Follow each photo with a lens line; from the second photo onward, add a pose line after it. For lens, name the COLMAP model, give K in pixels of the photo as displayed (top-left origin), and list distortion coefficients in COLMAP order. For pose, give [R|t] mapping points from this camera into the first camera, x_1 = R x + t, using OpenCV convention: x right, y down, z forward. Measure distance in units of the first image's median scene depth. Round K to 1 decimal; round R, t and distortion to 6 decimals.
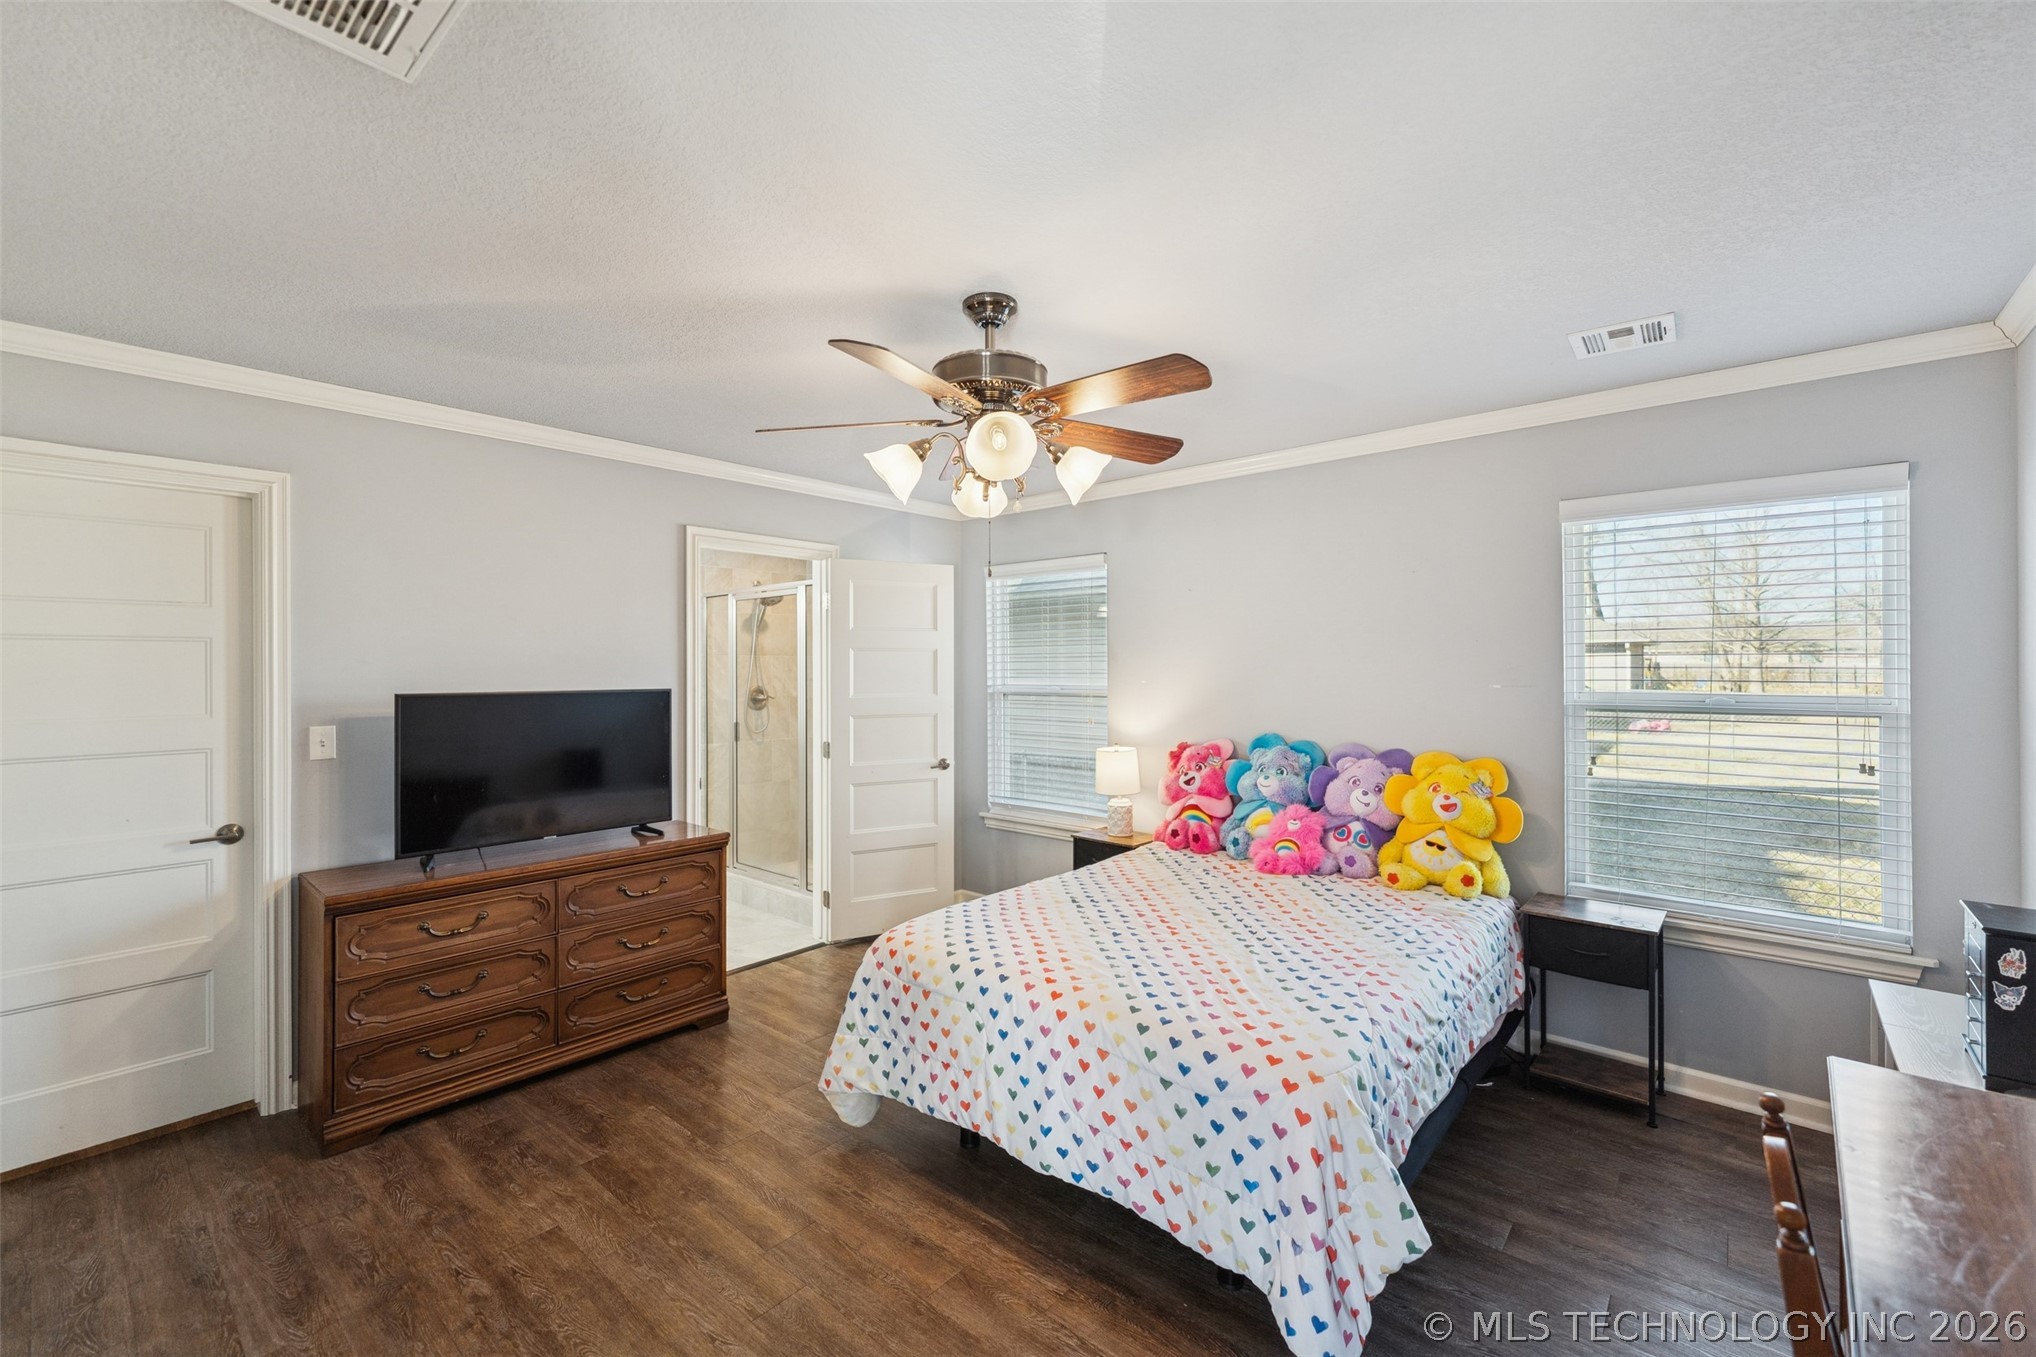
lens RADIAL K [[829.1, 0, 1007.3], [0, 829.1, 661.3], [0, 0, 1]] dist [0.004241, -0.000572]
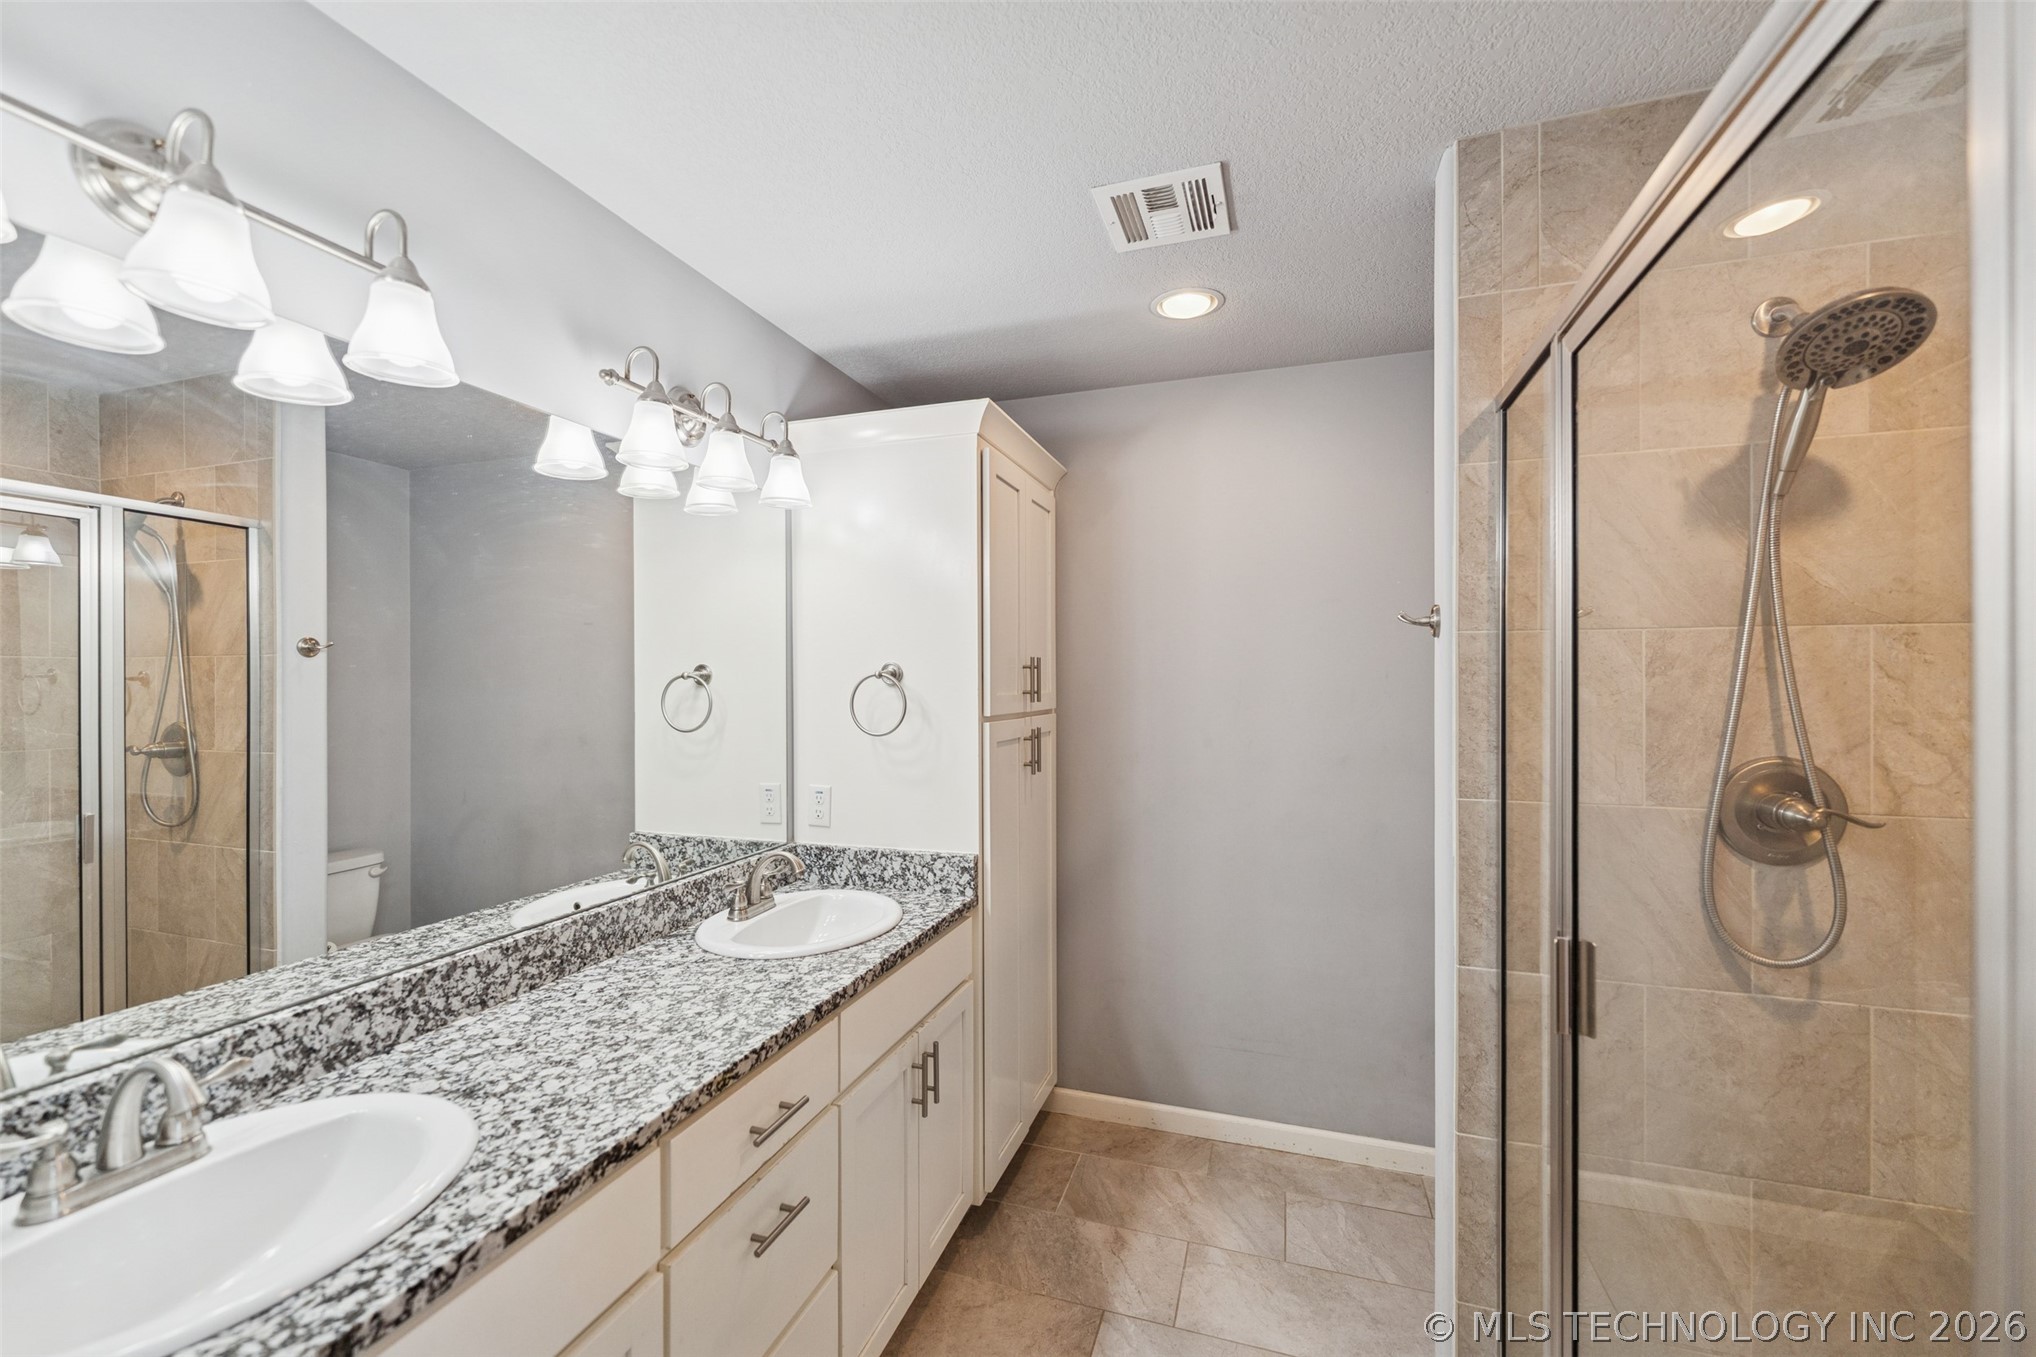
lens RADIAL K [[829.1, 0, 1011.8], [0, 829.1, 681.1], [0, 0, 1]] dist [0.004241, -0.000572]
pose [[0.387205, 0.003728, -0.921986, -0.171692], [0.007184, 0.999949, 0.007061, 0.004721], [0.921966, -0.009357, 0.387159, 0.718274]]
